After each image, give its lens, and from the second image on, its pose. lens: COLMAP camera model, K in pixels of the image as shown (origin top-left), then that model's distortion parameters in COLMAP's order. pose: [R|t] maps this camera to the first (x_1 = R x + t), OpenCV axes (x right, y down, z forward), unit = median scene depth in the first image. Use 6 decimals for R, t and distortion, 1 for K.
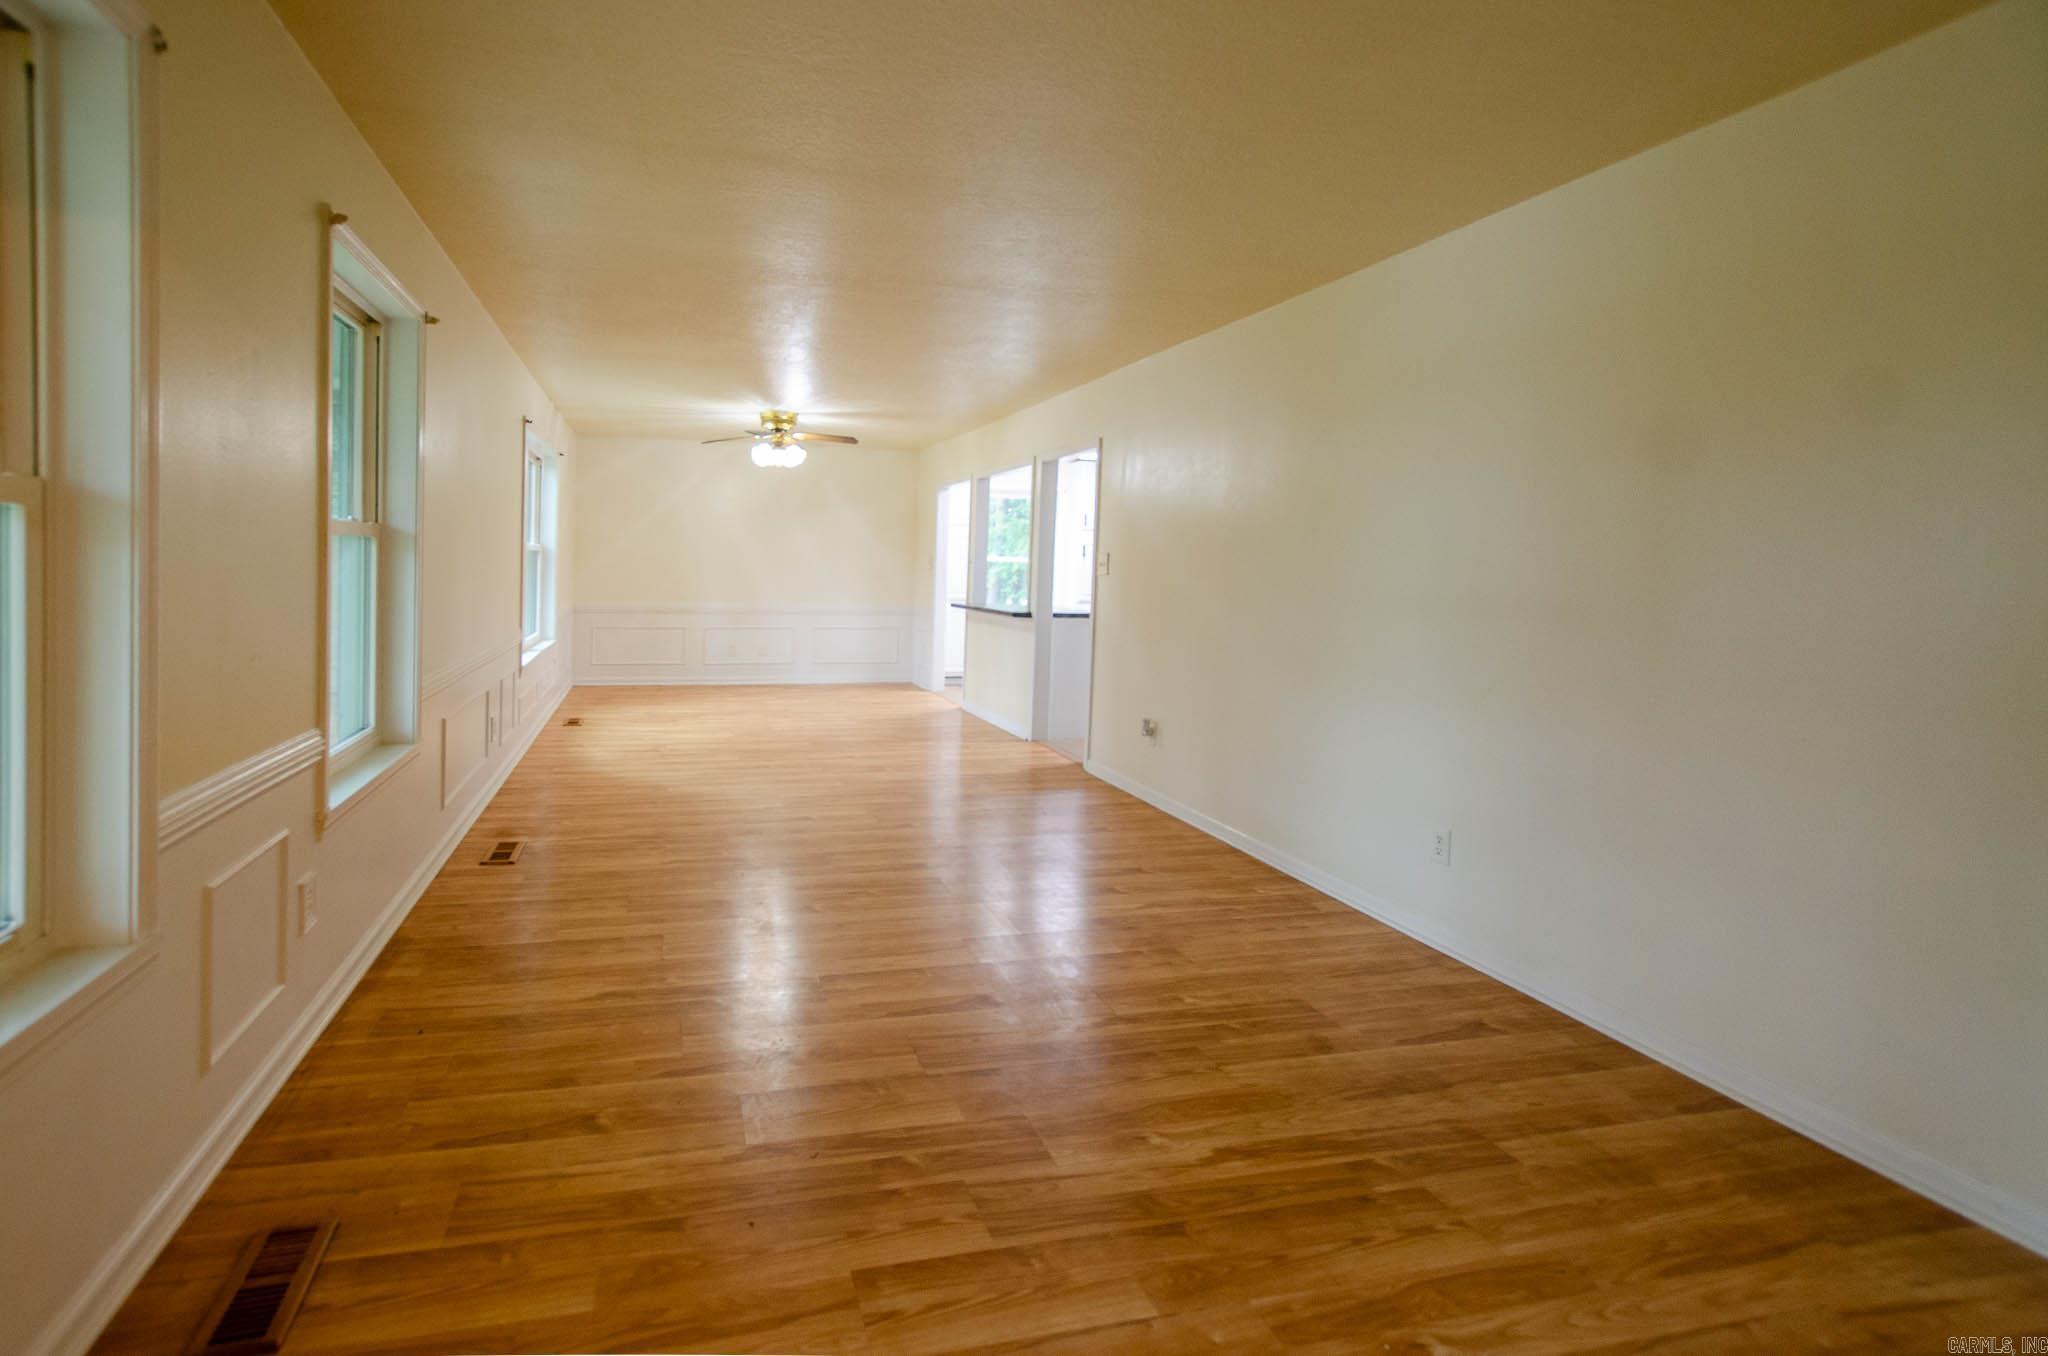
lens RADIAL K [[901.1, 0, 892.4], [0, 901.1, 584.8], [0, 0, 1]] dist [-0.001814, -0.000155]
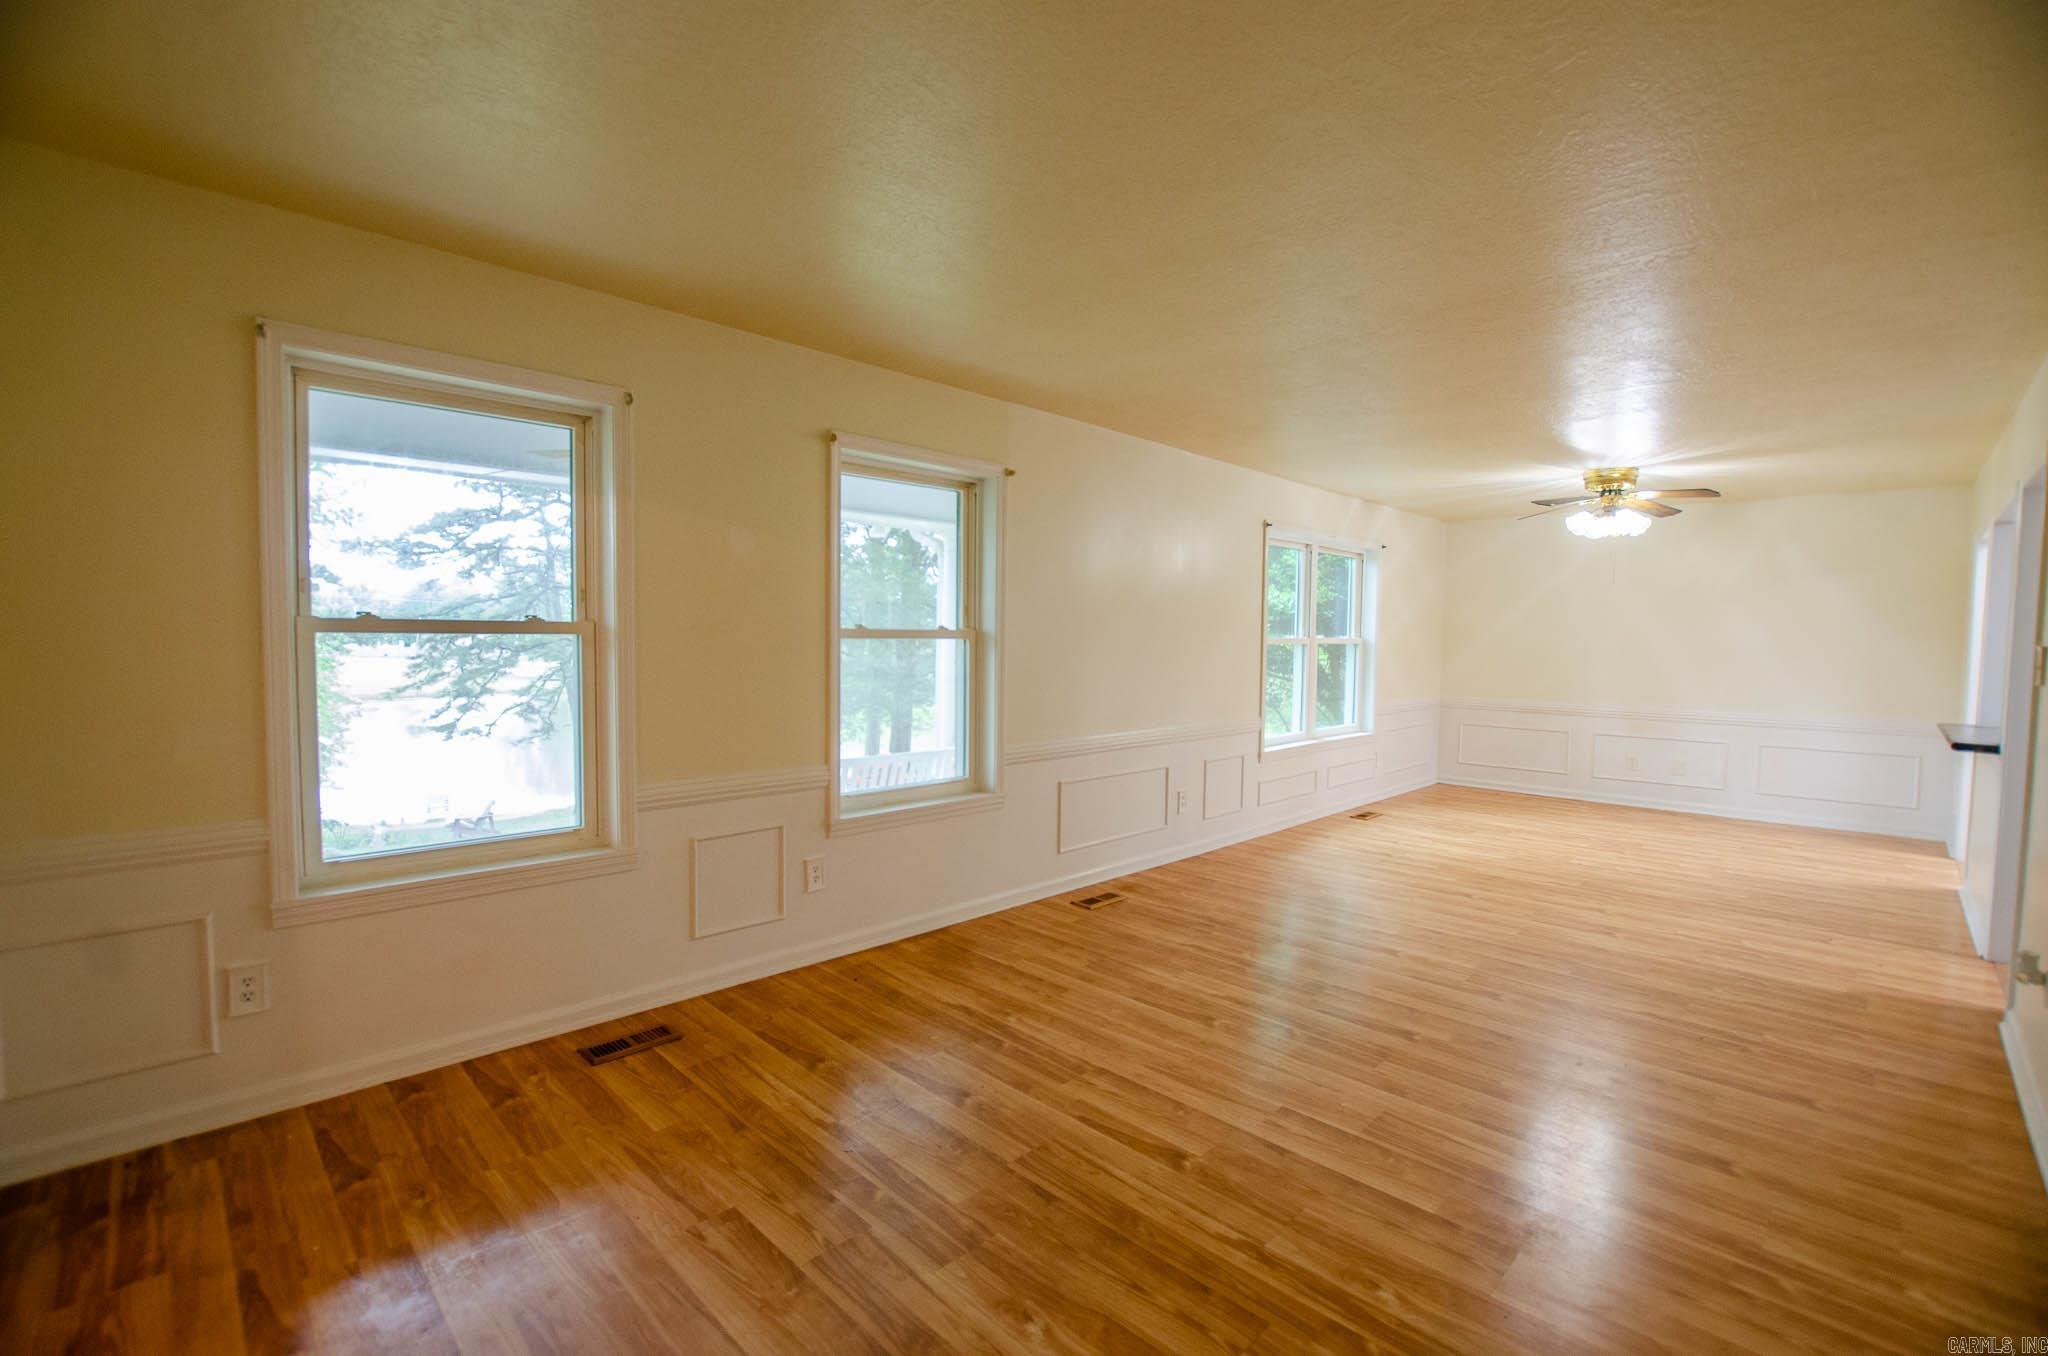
lens RADIAL K [[912.4, 0, 1025.9], [0, 912.4, 638.3], [0, 0, 1]] dist [-0.028209, 0.000027]
pose [[0.536831, -0.008088, -0.843651, 0.978417], [-0.025175, 0.999355, -0.025600, -0.027083], [0.843314, 0.034982, 0.536281, 0.480845]]
